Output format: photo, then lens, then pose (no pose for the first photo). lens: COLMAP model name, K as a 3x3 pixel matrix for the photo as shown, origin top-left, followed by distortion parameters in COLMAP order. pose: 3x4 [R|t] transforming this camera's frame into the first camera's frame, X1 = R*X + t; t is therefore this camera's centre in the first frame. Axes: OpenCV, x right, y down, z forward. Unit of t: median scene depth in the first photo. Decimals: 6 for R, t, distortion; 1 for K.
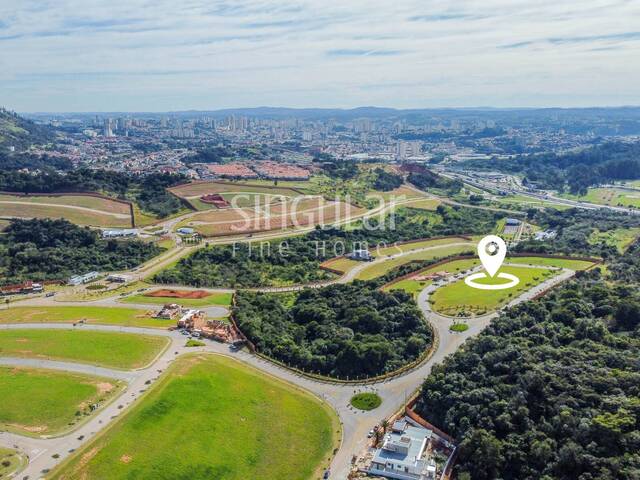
lens RADIAL K [[556.5, 0, 320.0], [0, 556.5, 240.0], [0, 0, 1]] dist [0.000397, -0.005887]
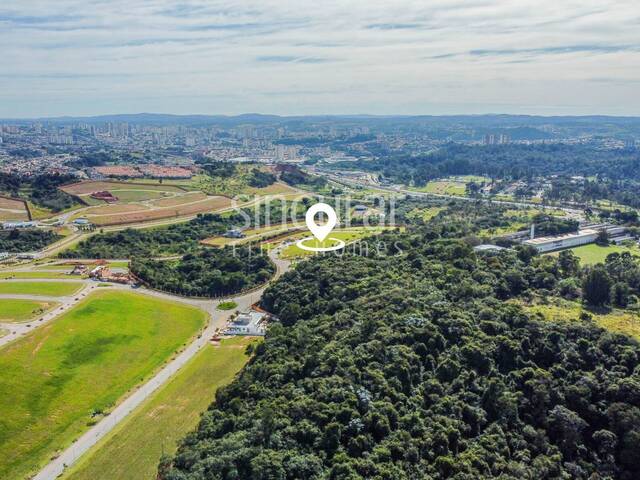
lens RADIAL K [[556.5, 0, 320.0], [0, 556.5, 240.0], [0, 0, 1]] dist [0.000397, -0.005887]
pose [[0.979910, -0.039506, 0.195487, 0.013885], [0.041811, 0.999096, -0.007680, 0.045076], [-0.195007, 0.015699, 0.980676, -0.191734]]
